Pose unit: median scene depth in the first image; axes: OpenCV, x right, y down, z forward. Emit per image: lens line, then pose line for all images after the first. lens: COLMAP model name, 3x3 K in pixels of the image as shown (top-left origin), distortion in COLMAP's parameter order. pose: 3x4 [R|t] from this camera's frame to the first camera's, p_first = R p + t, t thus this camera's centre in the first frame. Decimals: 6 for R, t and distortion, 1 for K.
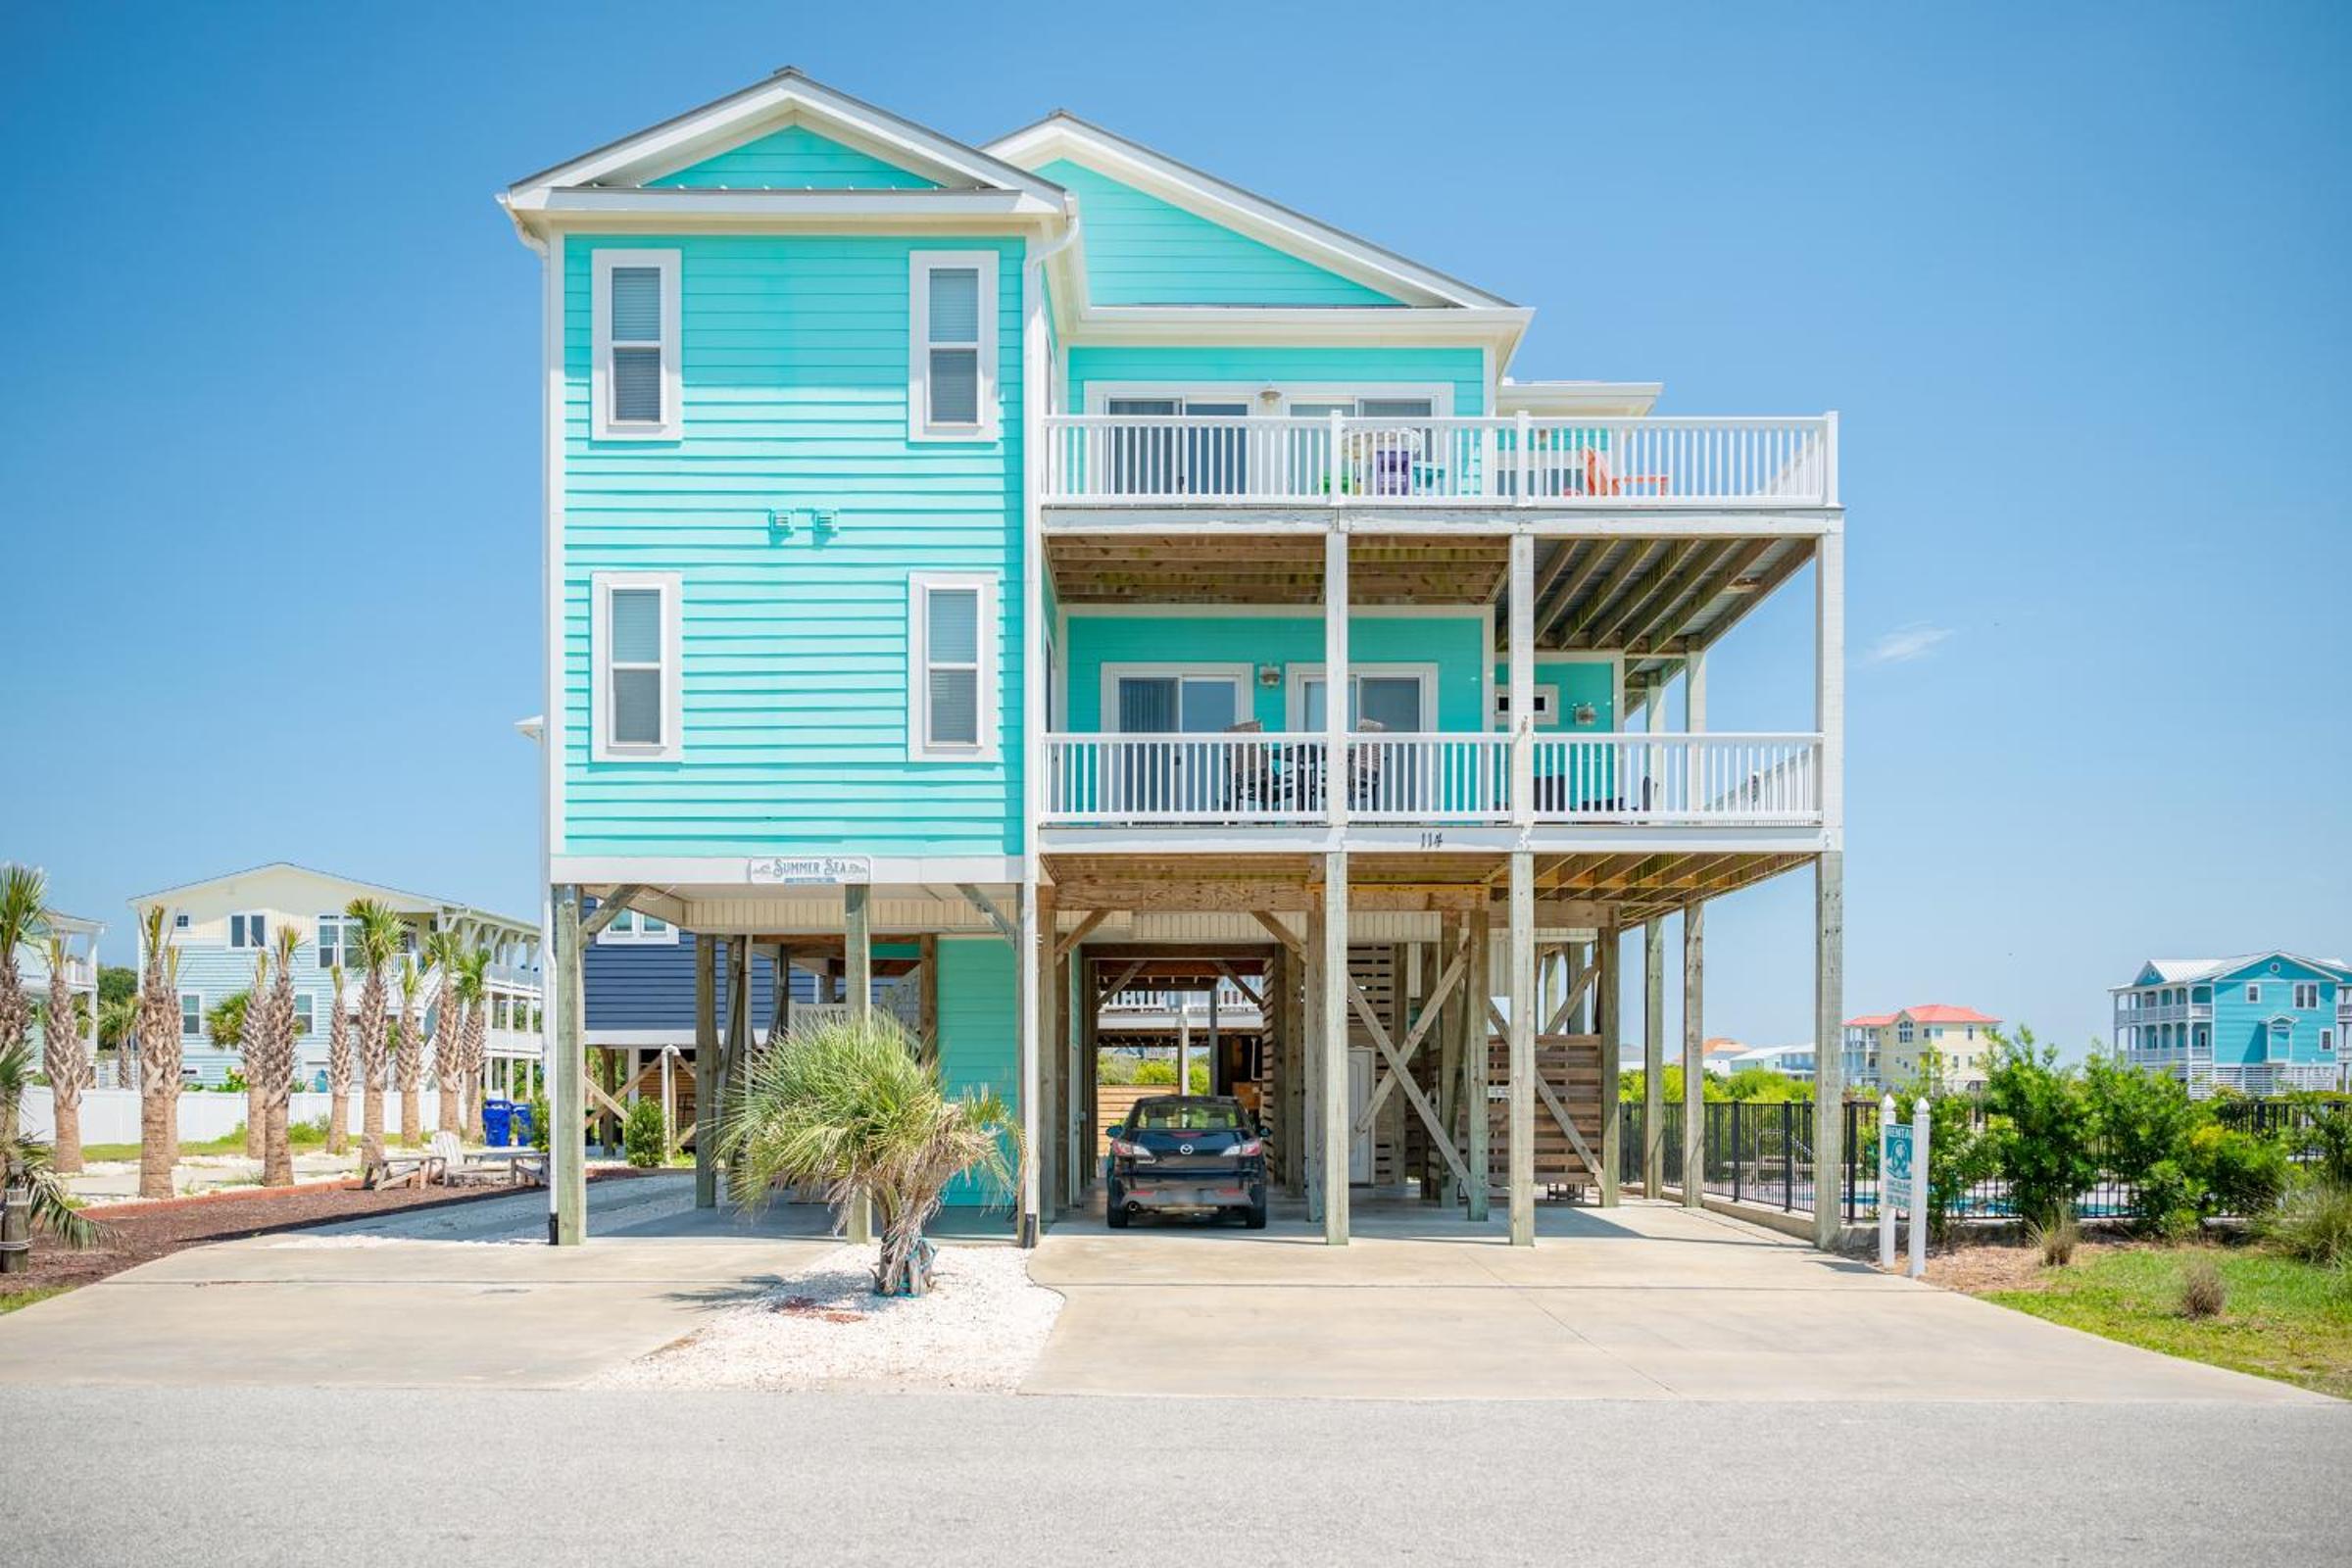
lens RADIAL K [[1698.6, 0, 1228.1], [0, 1698.6, 1096.3], [0, 0, 1]] dist [-0.004152, 0.000385]
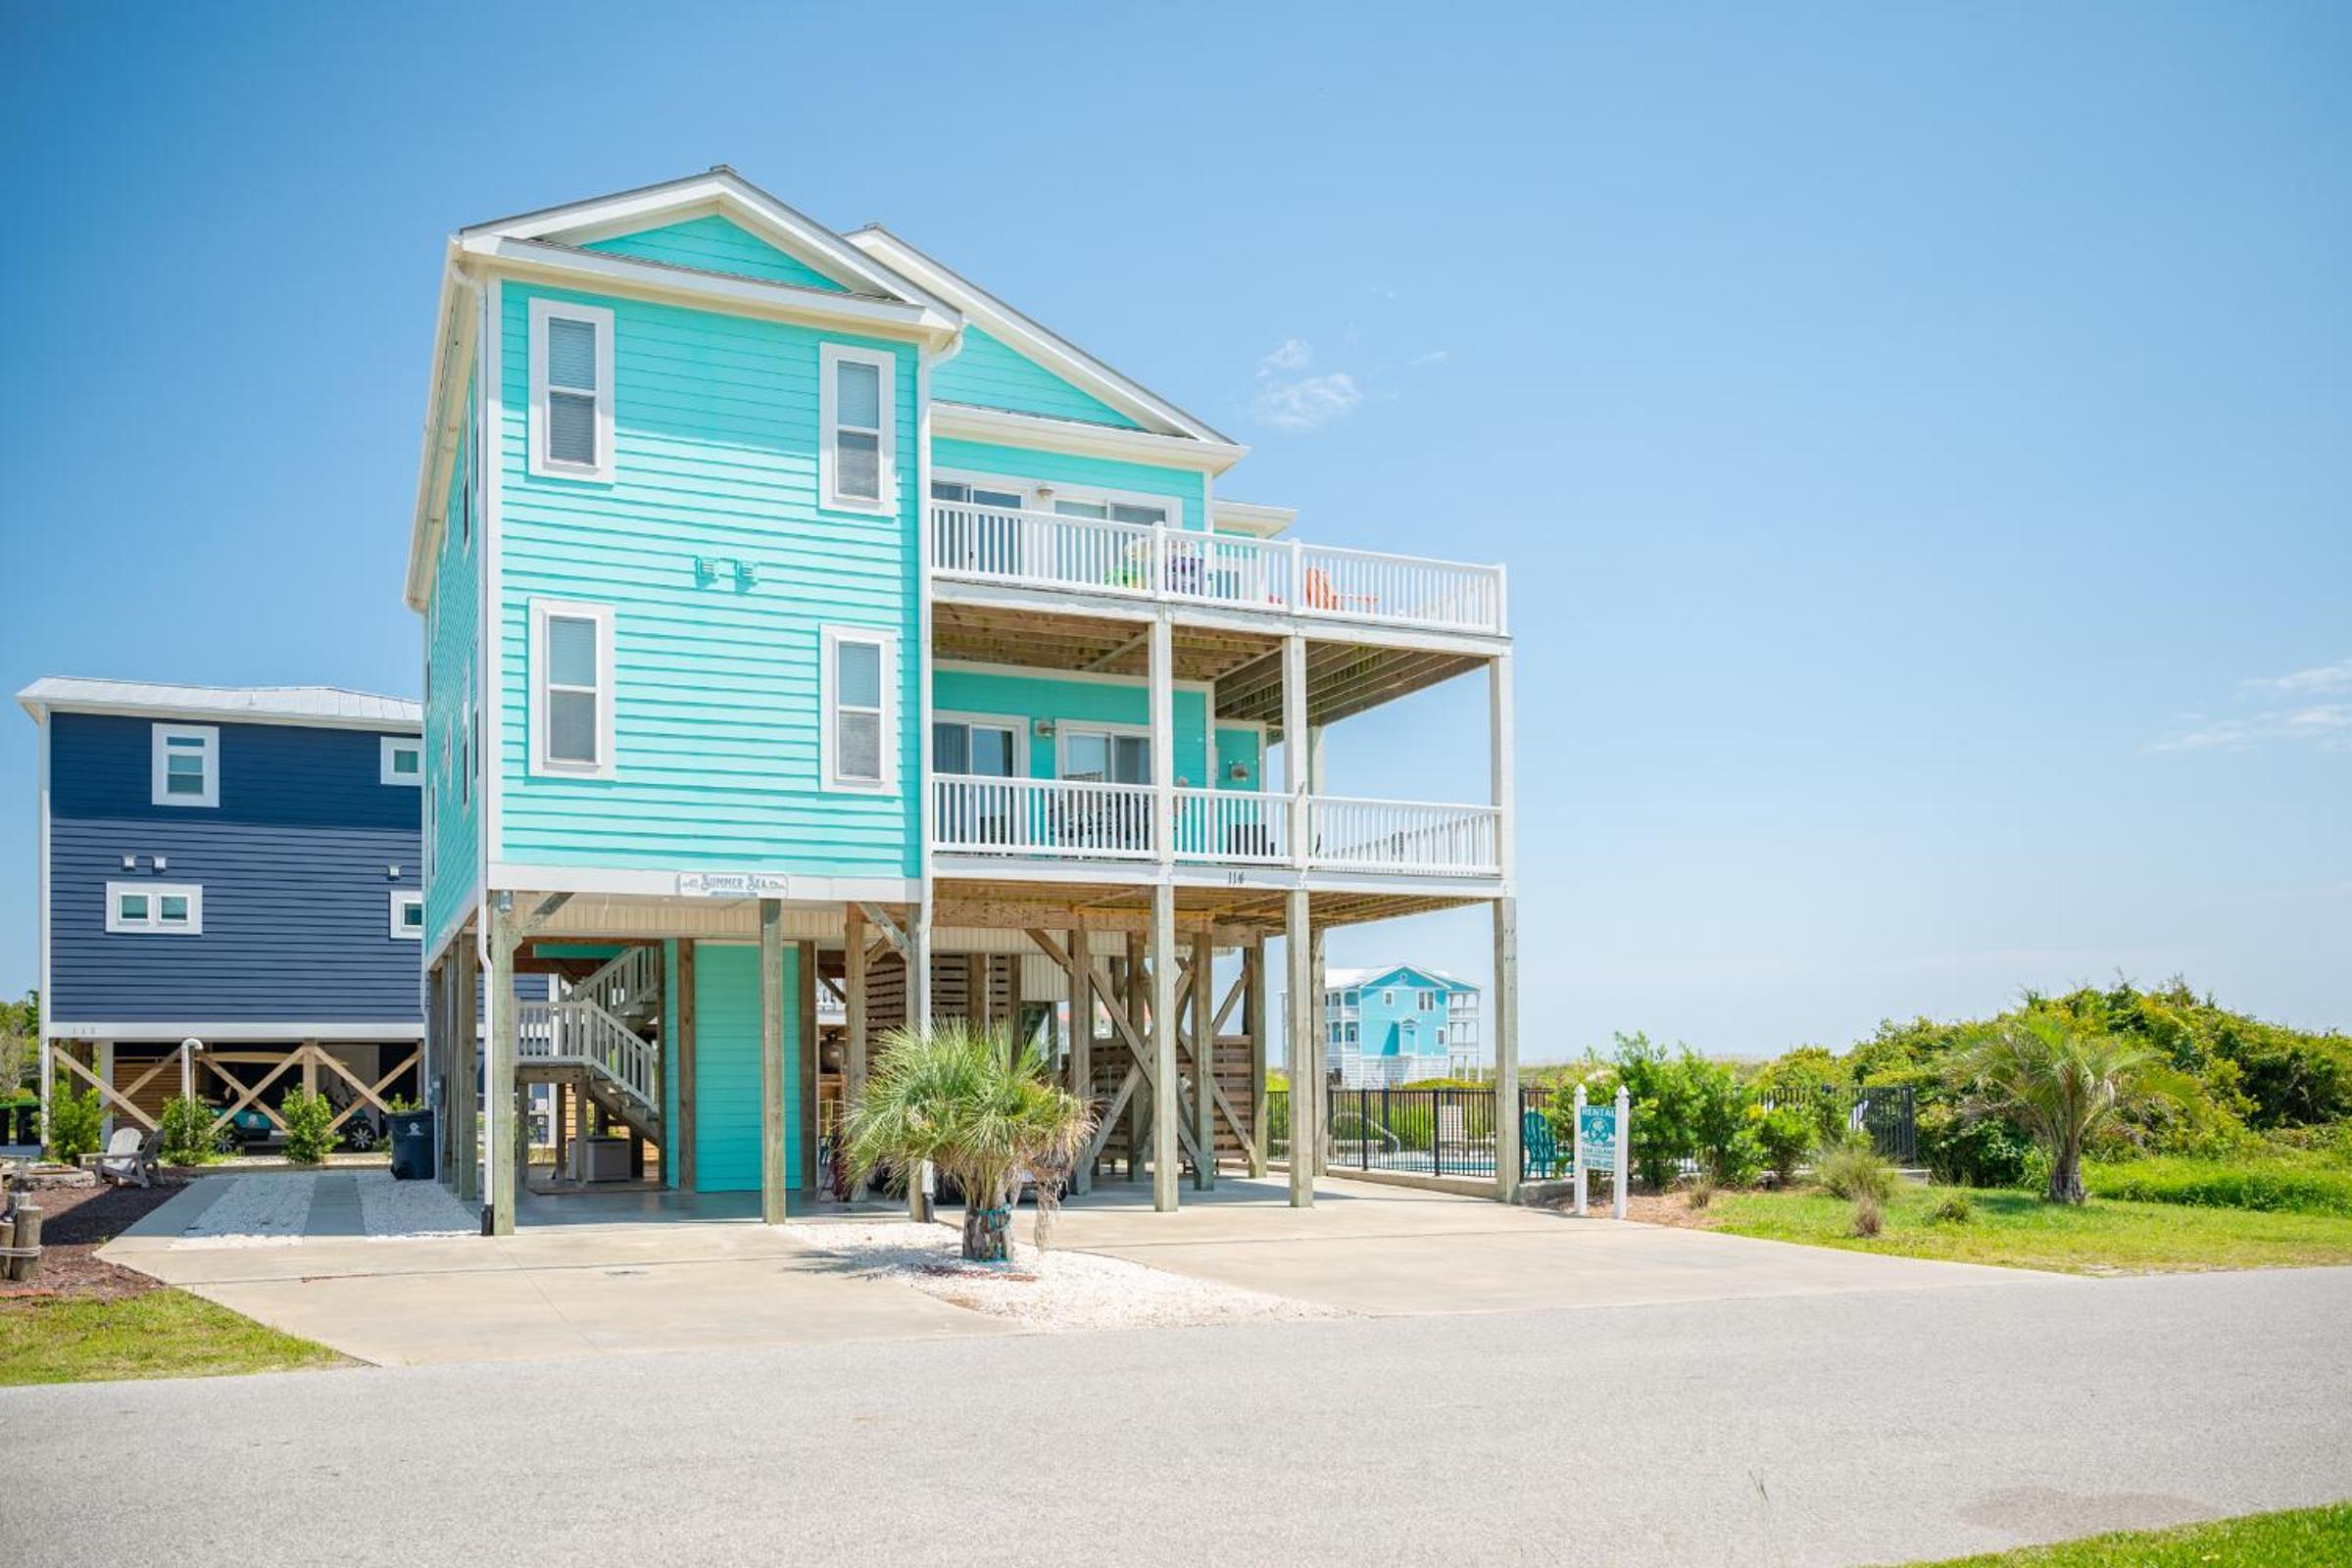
lens RADIAL K [[1631.0, 0, 996.3], [0, 1631.0, 1036.5], [0, 0, 1]] dist [-0.002170, -0.000932]
pose [[0.943369, 0.003906, 0.331721, -0.435033], [0.006247, 0.999544, -0.029533, -0.002954], [-0.331686, 0.029933, 0.942915, -0.048958]]
